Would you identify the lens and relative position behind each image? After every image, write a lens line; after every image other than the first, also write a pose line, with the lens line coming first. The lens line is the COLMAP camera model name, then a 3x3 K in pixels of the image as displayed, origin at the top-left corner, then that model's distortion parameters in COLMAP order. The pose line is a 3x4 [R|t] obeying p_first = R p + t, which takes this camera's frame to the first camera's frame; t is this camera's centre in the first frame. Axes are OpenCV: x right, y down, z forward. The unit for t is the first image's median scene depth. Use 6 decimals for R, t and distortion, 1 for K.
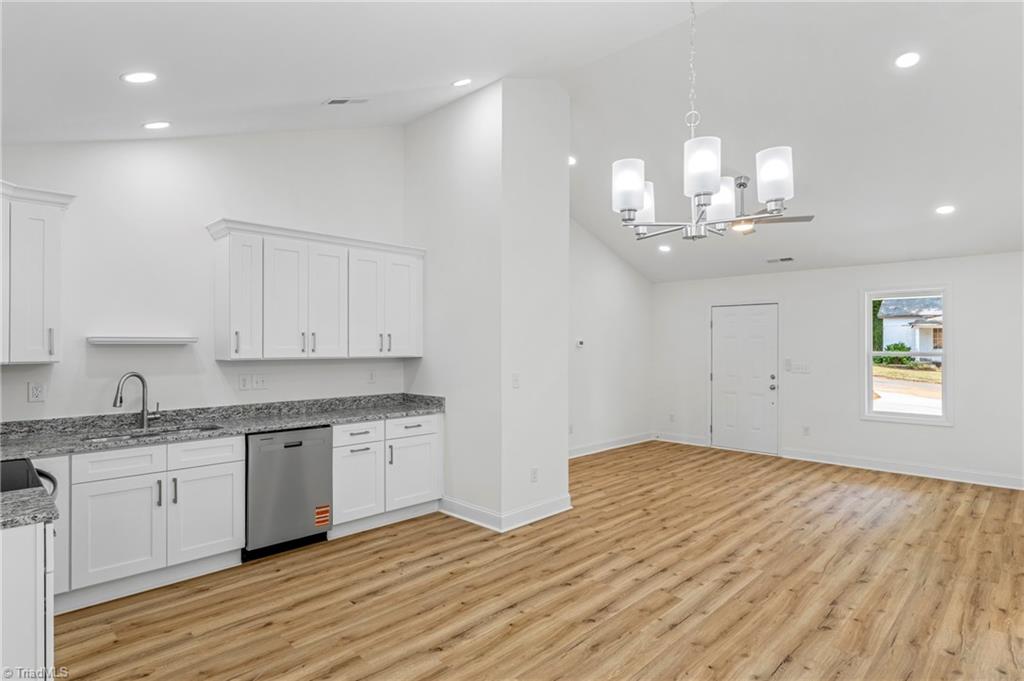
lens RADIAL K [[544.3, 0, 512.4], [0, 544.3, 345.2], [0, 0, 1]] dist [-0.000449, 0.000010]
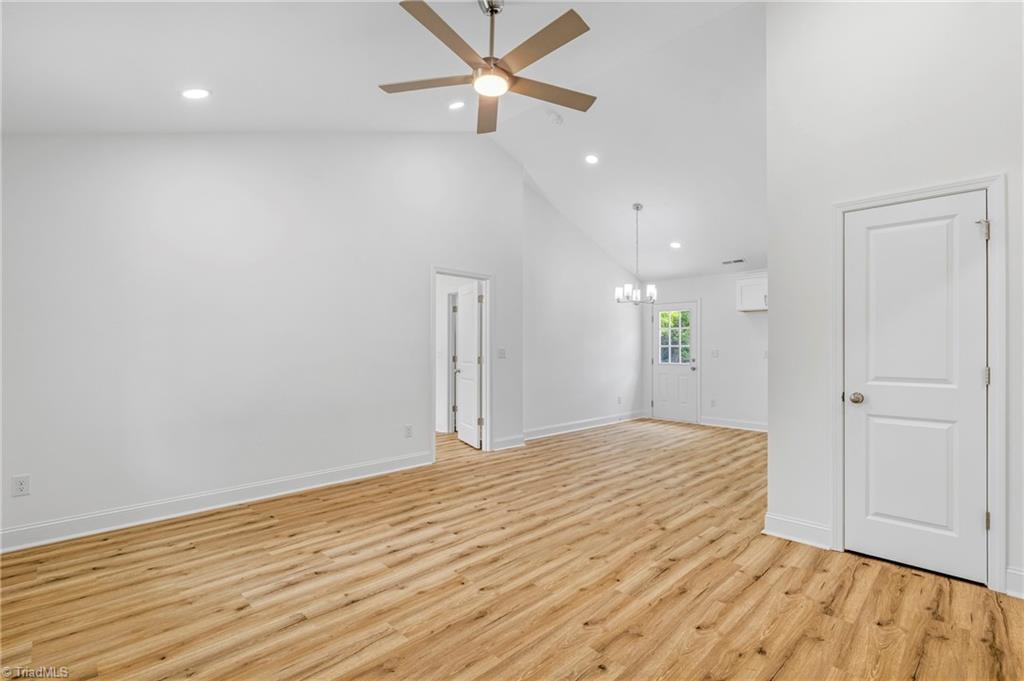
lens RADIAL K [[471.7, 0, 515.2], [0, 471.7, 339.8], [0, 0, 1]] dist [-0.002273, 0.000091]
pose [[-0.999963, -0.004491, 0.007342, 0.537402], [-0.004653, 0.999741, -0.022287, 0.064254], [-0.007240, -0.022320, -0.999725, 2.004884]]
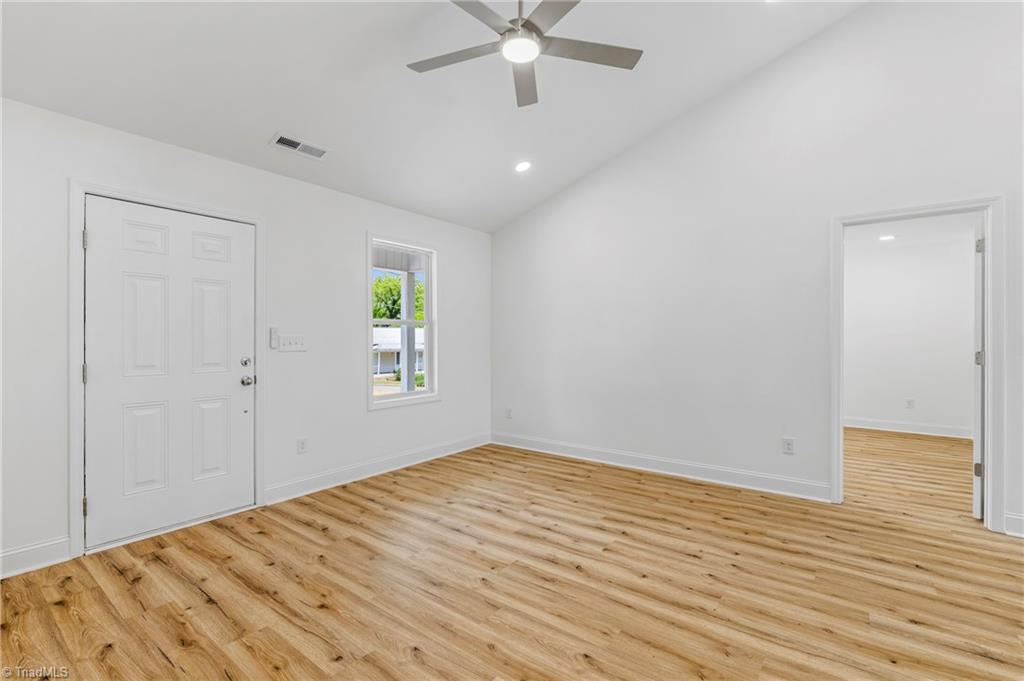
lens RADIAL K [[456.3, 0, 512.0], [0, 456.3, 340.5], [0, 0, 1]] dist [-0.006567, -0.000268]
pose [[-0.121123, -0.005976, 0.992620, 0.013578], [-0.001099, 0.999982, 0.005886, 0.062372], [-0.992637, -0.000378, -0.121127, 1.439847]]
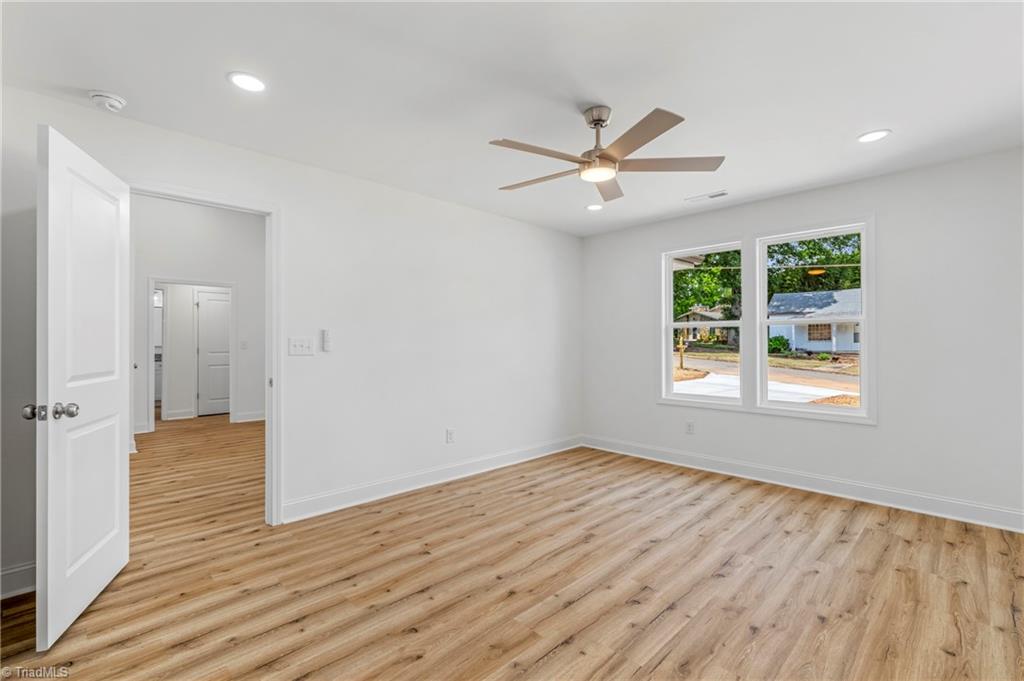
lens RADIAL K [[453.0, 0, 511.0], [0, 453.0, 335.4], [0, 0, 1]] dist [-0.001758, -0.000440]
pose [[0.999782, -0.004897, -0.020316, 1.181742], [0.004567, 0.999858, -0.016218, 0.068067], [0.020393, 0.016121, 0.999662, -0.000493]]
